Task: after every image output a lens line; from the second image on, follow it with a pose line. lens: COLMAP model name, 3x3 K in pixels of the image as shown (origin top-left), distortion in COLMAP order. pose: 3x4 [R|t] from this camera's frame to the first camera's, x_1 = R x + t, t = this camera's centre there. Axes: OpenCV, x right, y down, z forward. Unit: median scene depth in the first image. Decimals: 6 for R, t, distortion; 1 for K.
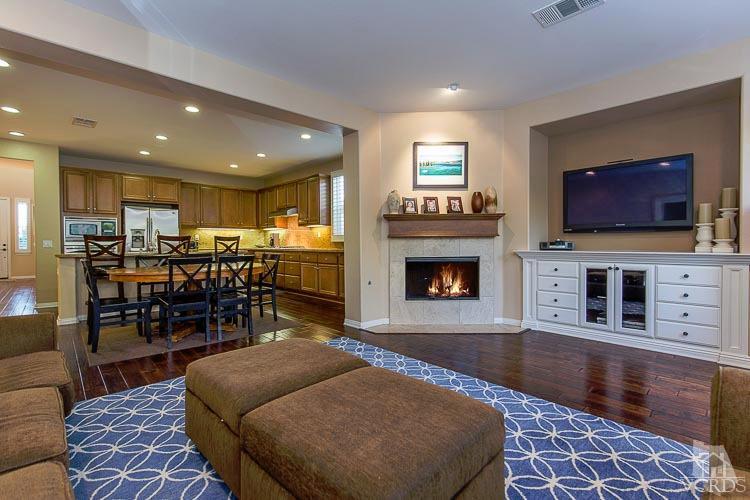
lens RADIAL K [[341.2, 0, 369.7], [0, 341.2, 248.7], [0, 0, 1]] dist [0.003218, -0.000958]
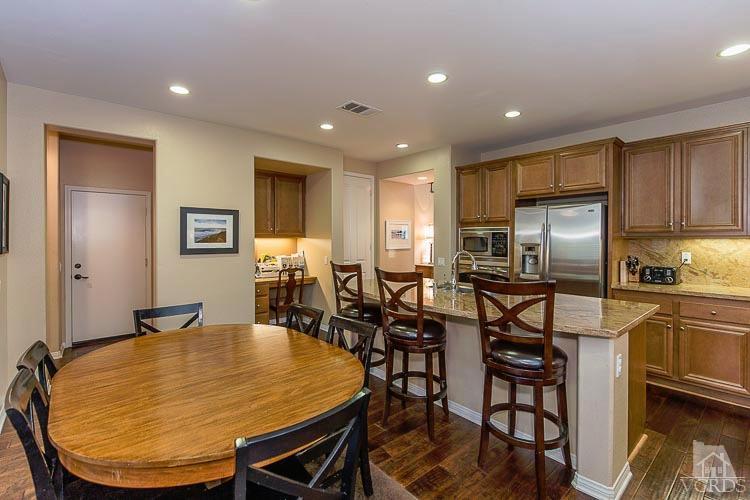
lens RADIAL K [[341.2, 0, 378.4], [0, 341.2, 237.8], [0, 0, 1]] dist [0.003218, -0.000958]
pose [[-0.039024, 0.009324, -0.999195, -0.096650], [-0.018391, 0.999780, 0.010047, -0.100752], [0.999069, 0.018768, -0.038844, 1.122104]]
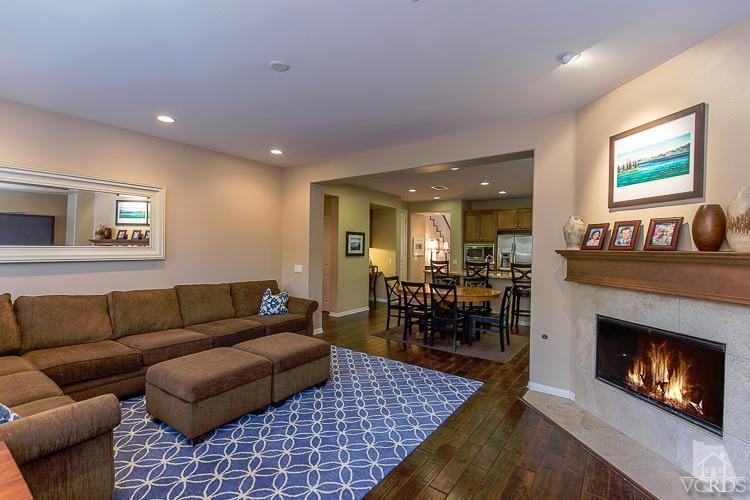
lens RADIAL K [[341.2, 0, 378.1], [0, 341.2, 247.1], [0, 0, 1]] dist [0.003218, -0.000958]
pose [[0.194057, 0.005537, -0.980975, 0.675537], [-0.033536, 0.999437, -0.000993, -0.088819], [0.980417, 0.033091, 0.194133, 0.447630]]
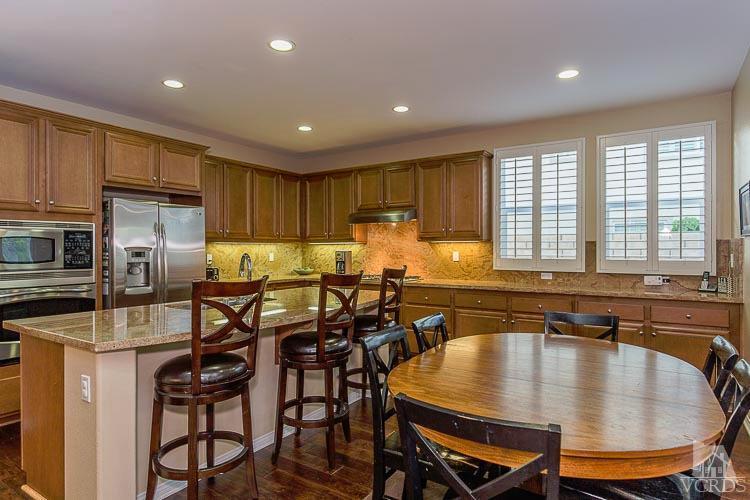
lens RADIAL K [[440.9, 0, 368.4], [0, 440.9, 250.6], [0, 0, 1]] dist [0.010177, 0.000300]
pose [[0.975394, 0.004744, 0.220417, -0.750447], [-0.000371, 0.999802, -0.019875, -0.059786], [-0.220468, 0.019304, 0.975203, 0.511863]]
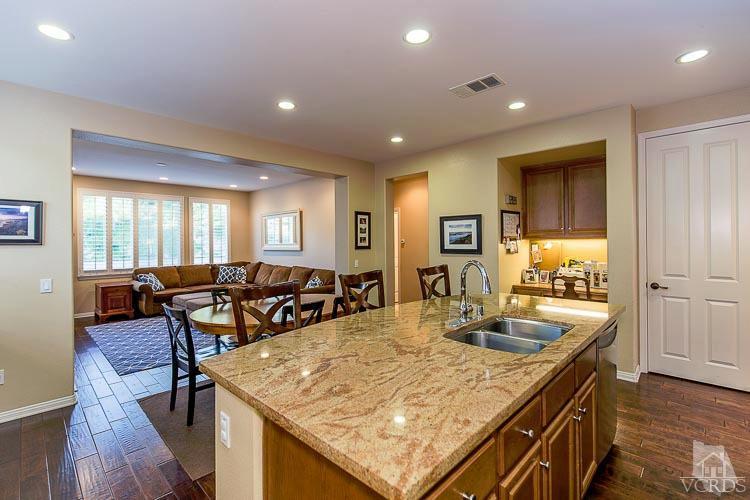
lens RADIAL K [[341.2, 0, 368.8], [0, 341.2, 241.0], [0, 0, 1]] dist [0.003218, -0.000958]
pose [[-0.999202, 0.017522, -0.035892, -0.638002], [0.016877, 0.999692, 0.018202, -0.104975], [0.036200, 0.017582, -0.999190, 1.686695]]
